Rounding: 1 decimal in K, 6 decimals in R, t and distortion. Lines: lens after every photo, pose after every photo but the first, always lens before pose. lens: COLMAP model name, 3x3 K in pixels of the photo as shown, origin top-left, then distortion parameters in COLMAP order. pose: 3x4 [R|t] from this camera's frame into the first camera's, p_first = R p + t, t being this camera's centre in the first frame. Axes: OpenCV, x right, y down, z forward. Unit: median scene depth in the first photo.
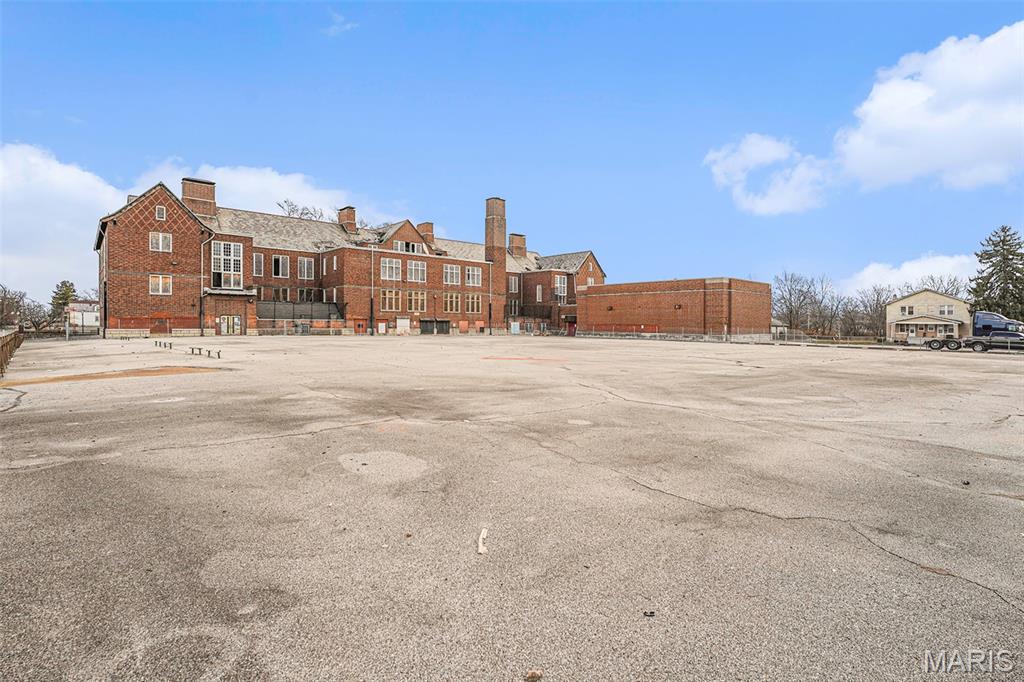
lens RADIAL K [[496.4, 0, 512.0], [0, 496.4, 341.0], [0, 0, 1]] dist [-0.001187, -0.000151]
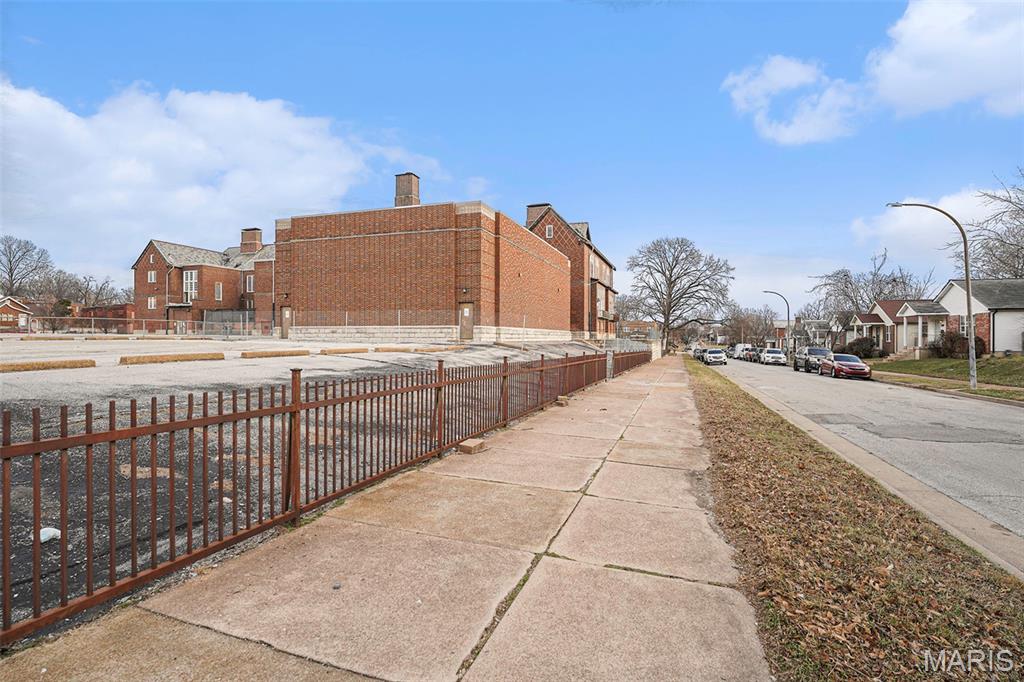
lens RADIAL K [[499.6, 0, 507.3], [0, 499.6, 345.8], [0, 0, 1]] dist [-0.015698, -0.000202]
pose [[0.499460, 0.007606, -0.866303, 0.938547], [-0.030229, 0.999506, -0.008653, 0.004858], [0.865809, 0.030510, 0.499443, 0.875653]]
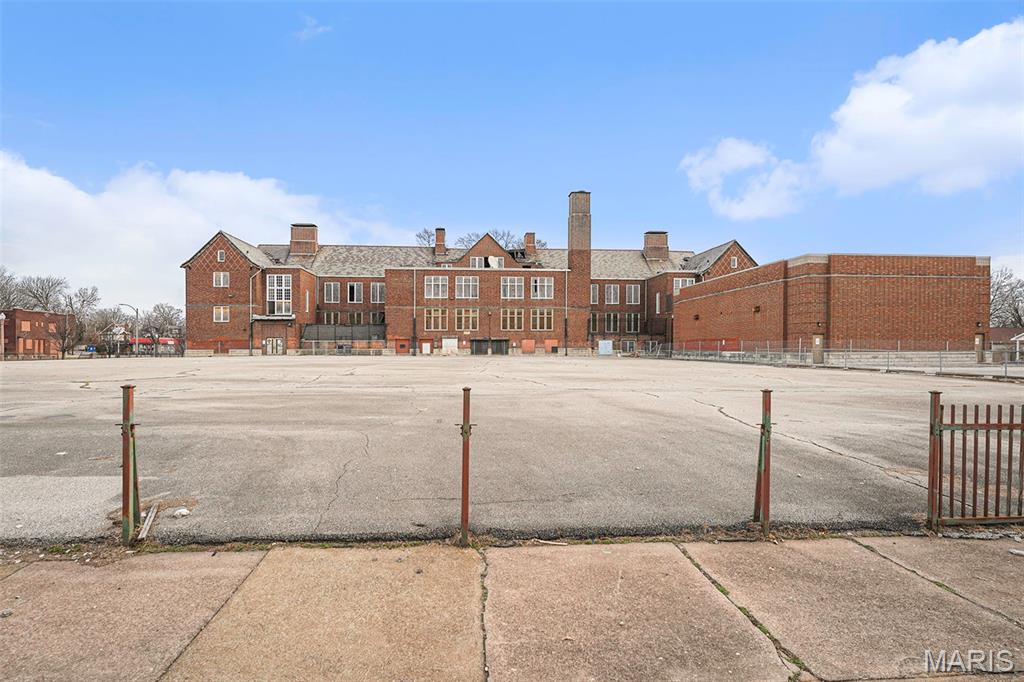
lens RADIAL K [[510.3, 0, 511.7], [0, 510.3, 358.1], [0, 0, 1]] dist [-0.000432, -0.000034]
pose [[0.811629, -0.000002, -0.584174, 0.453117], [-0.009690, 0.999862, -0.013467, 0.004950], [0.584094, 0.016591, 0.811517, 0.286199]]
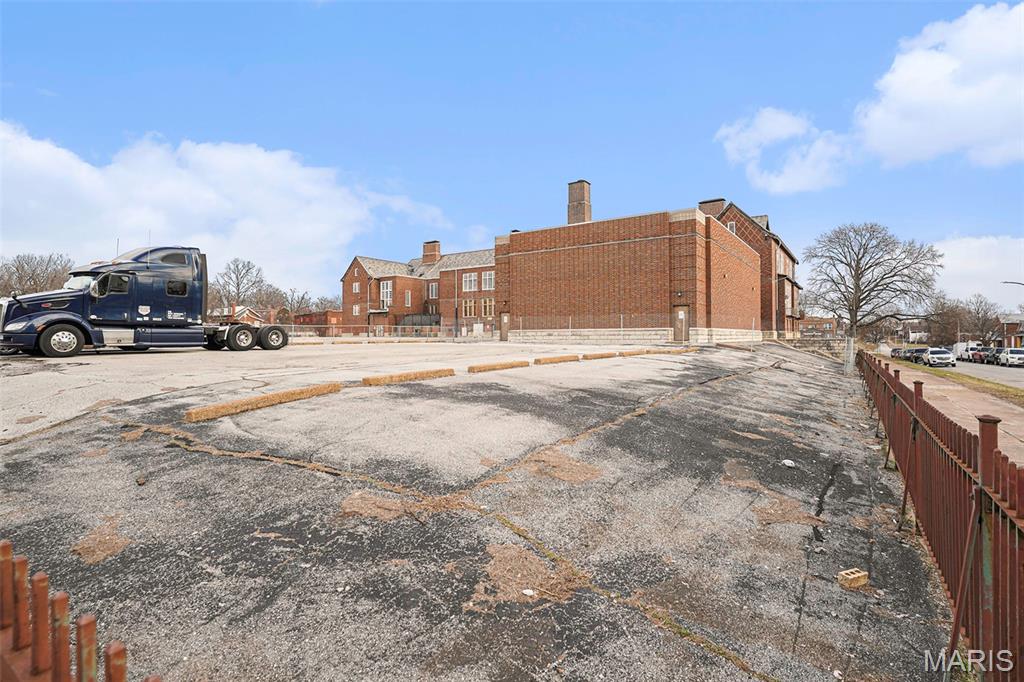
lens RADIAL K [[499.6, 0, 507.3], [0, 499.6, 345.8], [0, 0, 1]] dist [-0.015698, -0.000202]
pose [[0.245847, 0.007567, -0.969279, 0.945179], [-0.027851, 0.999612, 0.000740, 0.005160], [0.968909, 0.026814, 0.245962, 0.796958]]
